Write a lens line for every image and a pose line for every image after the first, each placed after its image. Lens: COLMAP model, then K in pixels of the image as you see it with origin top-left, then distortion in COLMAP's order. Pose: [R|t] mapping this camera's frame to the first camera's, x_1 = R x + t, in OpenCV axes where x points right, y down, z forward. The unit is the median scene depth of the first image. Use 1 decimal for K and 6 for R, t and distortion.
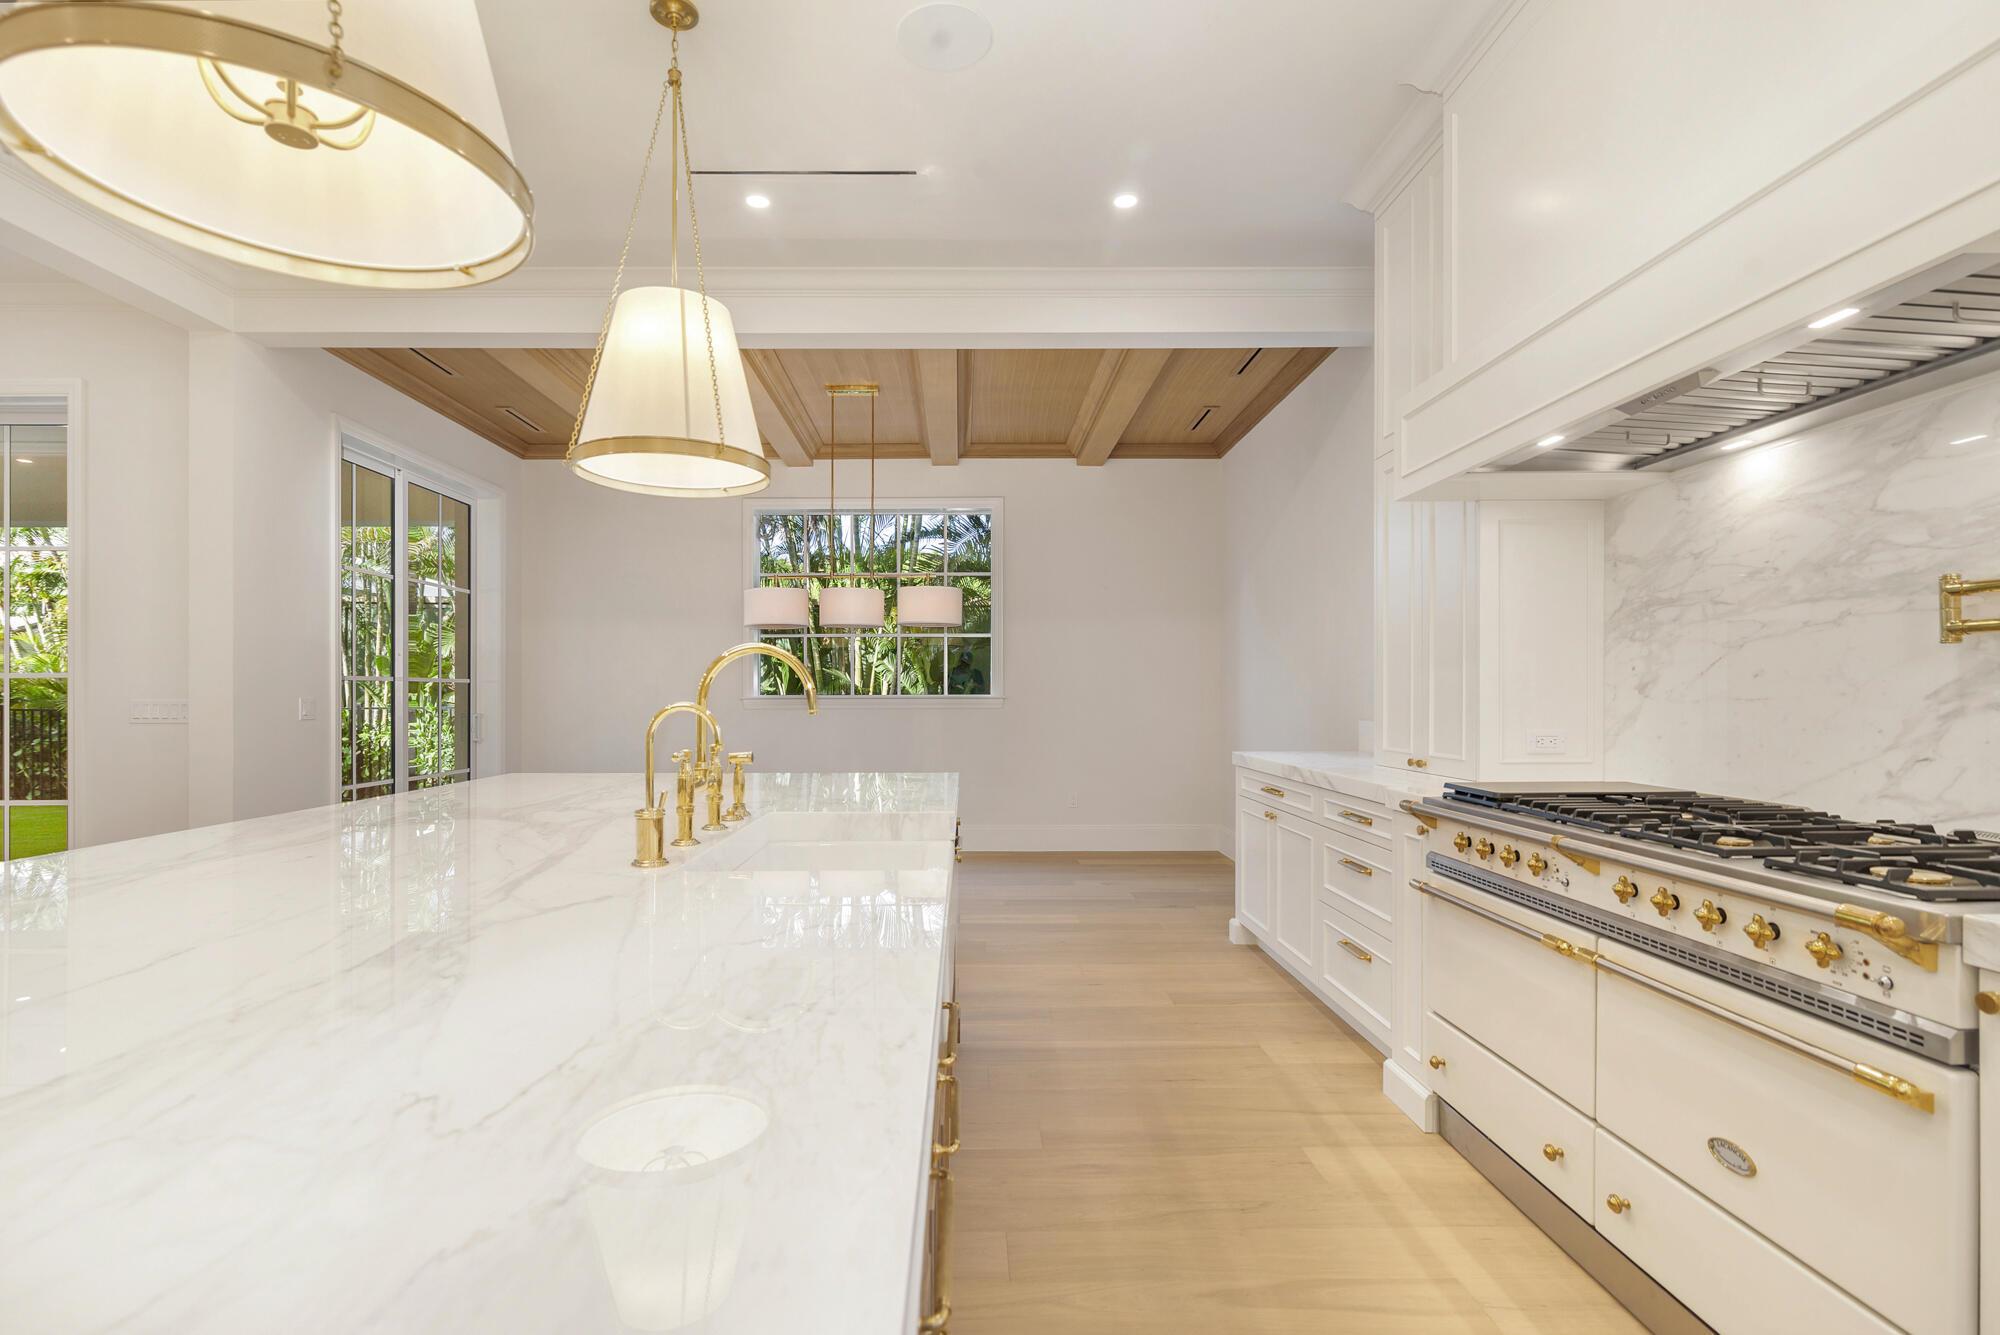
lens RADIAL K [[910.2, 0, 995.7], [0, 910.2, 678.3], [0, 0, 1]] dist [0.001288, 0.002011]
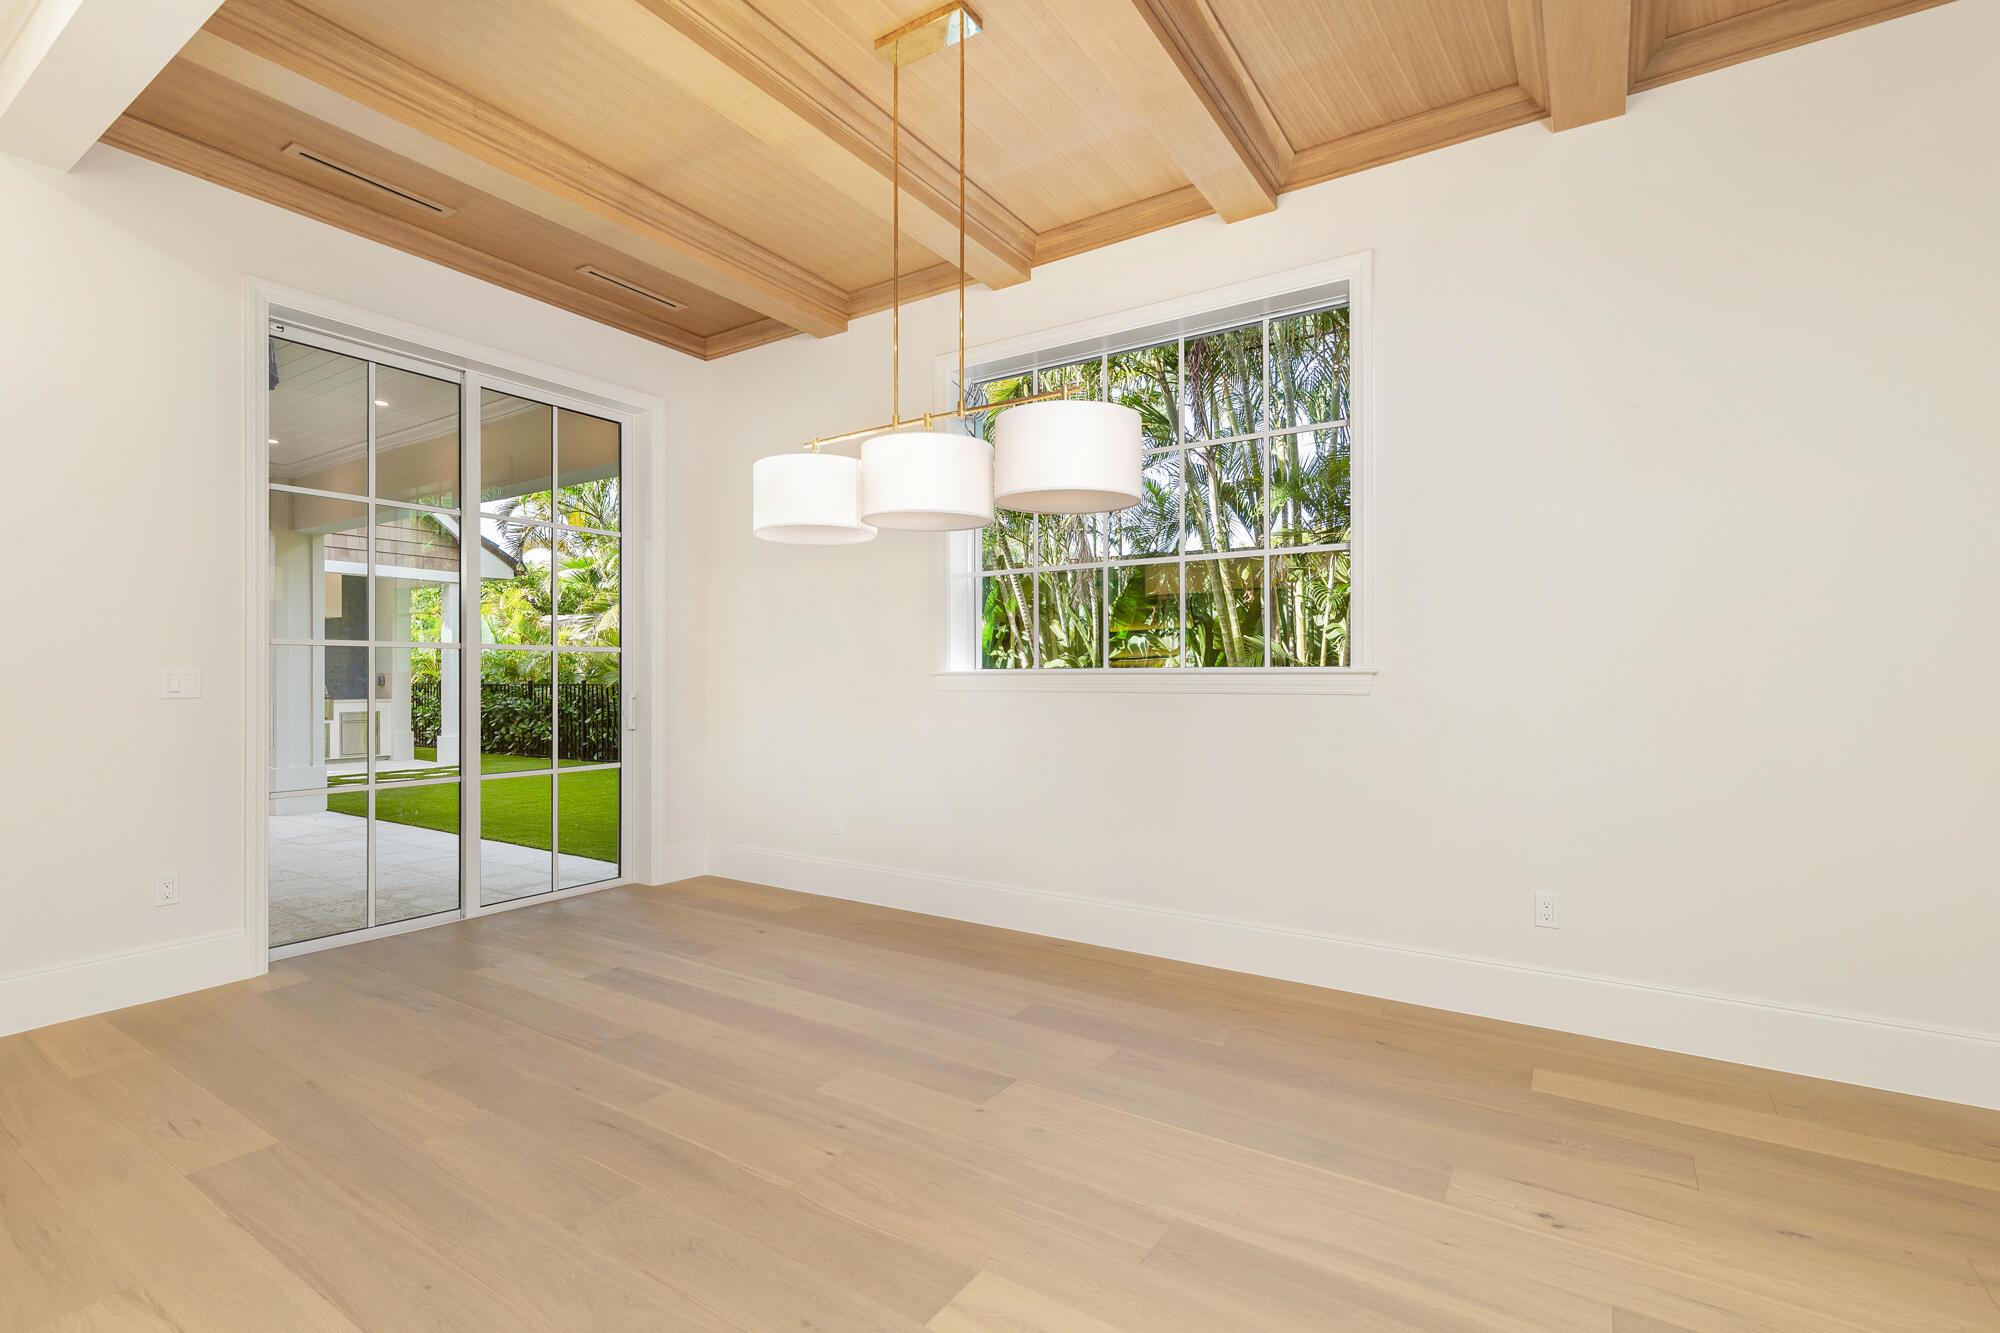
lens RADIAL K [[922.1, 0, 998.5], [0, 922.1, 669.8], [0, 0, 1]] dist [0.003217, -0.001188]
pose [[0.827964, -0.002502, -0.560775, 0.069703], [0.009856, 0.999901, 0.010091, 0.008188], [0.560694, -0.013881, 0.827907, 0.288739]]
